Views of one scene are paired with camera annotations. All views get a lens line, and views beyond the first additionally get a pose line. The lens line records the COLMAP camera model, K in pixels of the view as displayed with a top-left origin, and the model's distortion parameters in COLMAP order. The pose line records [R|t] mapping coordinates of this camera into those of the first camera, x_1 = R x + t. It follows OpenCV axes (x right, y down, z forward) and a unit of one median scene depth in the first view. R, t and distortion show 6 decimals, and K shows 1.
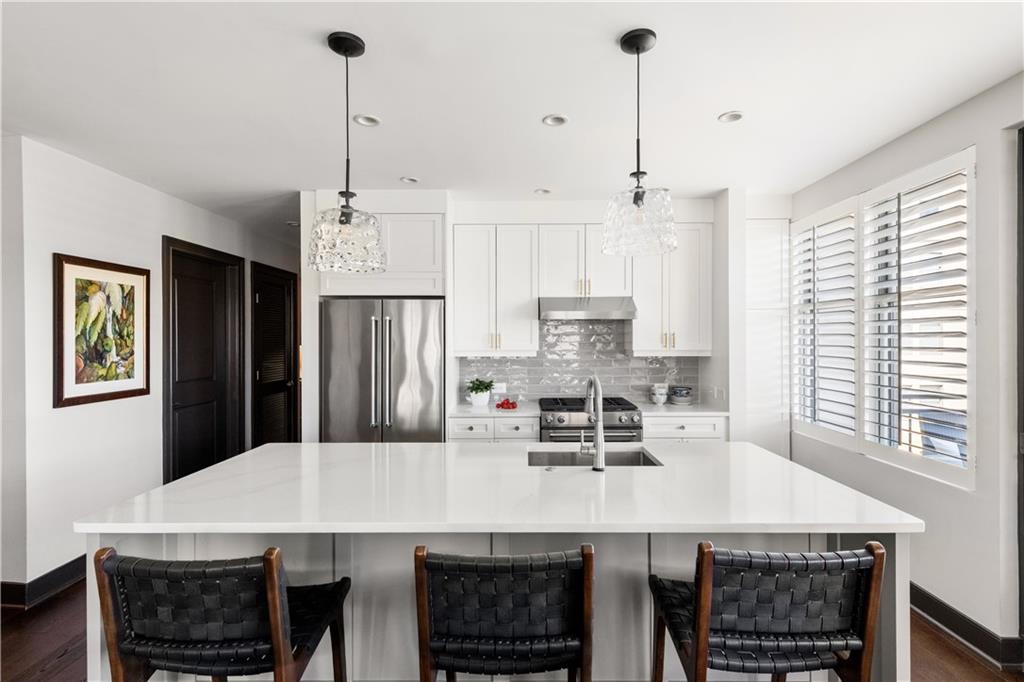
lens RADIAL K [[502.5, 0, 510.1], [0, 502.5, 336.1], [0, 0, 1]] dist [0.004798, 0.000368]
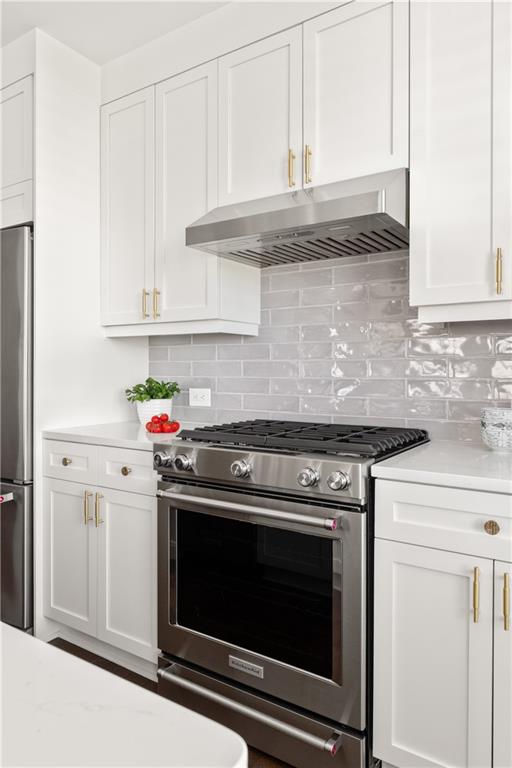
lens RADIAL K [[520.1, 0, 255.2], [0, 520.1, 380.9], [0, 0, 1]] dist [-0.006588, 0.000758]
pose [[0.831155, 0.015772, -0.555817, 0.373802], [-0.003077, 0.999713, 0.023766, 0.077784], [0.556032, -0.018043, 0.830965, 0.608300]]
